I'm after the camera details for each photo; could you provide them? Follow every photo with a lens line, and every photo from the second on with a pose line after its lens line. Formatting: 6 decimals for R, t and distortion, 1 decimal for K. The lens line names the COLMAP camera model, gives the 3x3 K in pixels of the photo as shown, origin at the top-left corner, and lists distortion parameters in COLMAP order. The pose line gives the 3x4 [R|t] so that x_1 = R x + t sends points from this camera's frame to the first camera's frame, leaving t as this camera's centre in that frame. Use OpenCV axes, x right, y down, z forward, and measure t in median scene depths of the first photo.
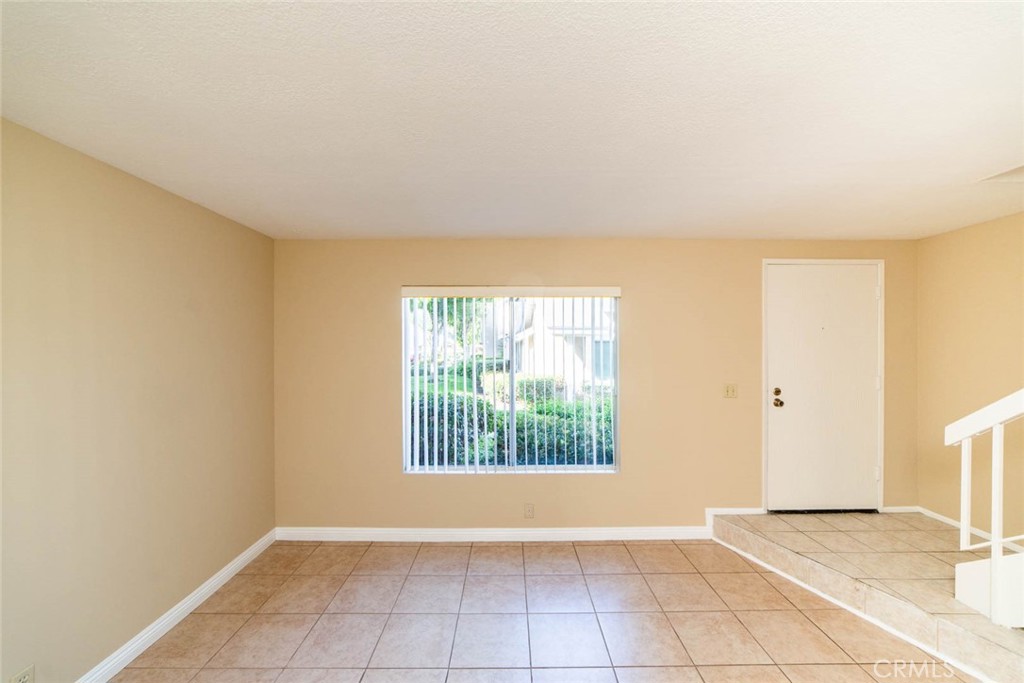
lens RADIAL K [[401.4, 0, 510.4], [0, 401.4, 346.7], [0, 0, 1]] dist [-0.011828, 0.000638]
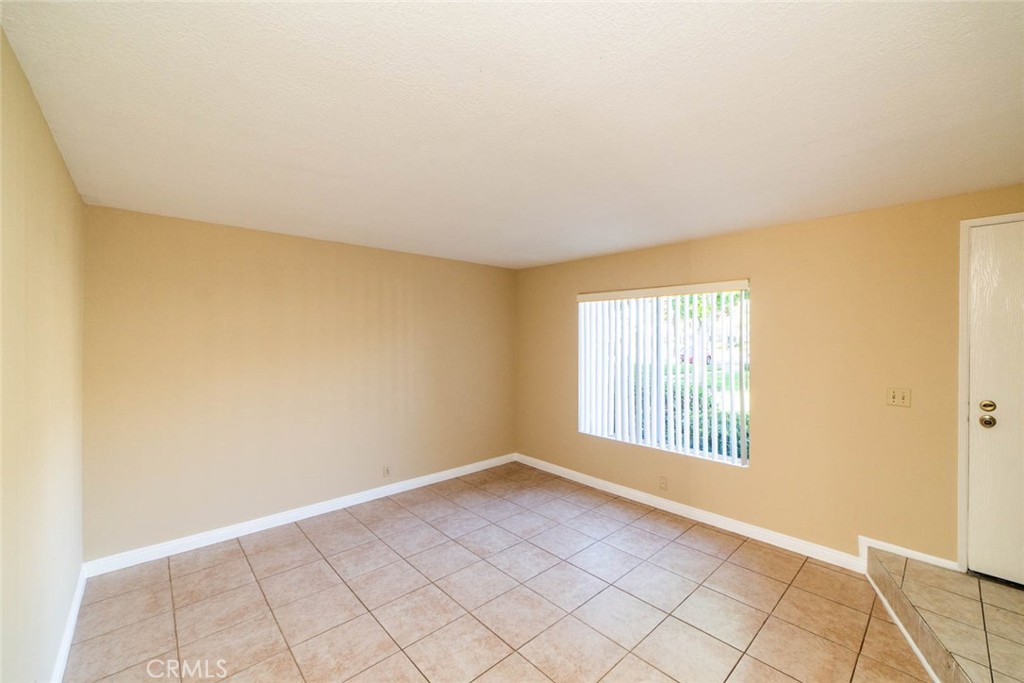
lens RADIAL K [[401.4, 0, 511.3], [0, 401.4, 339.8], [0, 0, 1]] dist [-0.011828, 0.000638]
pose [[0.677191, 0.008235, -0.735761, 0.611657], [0.011601, 0.999694, 0.021867, -0.028490], [0.735716, -0.023344, 0.676888, -0.080421]]
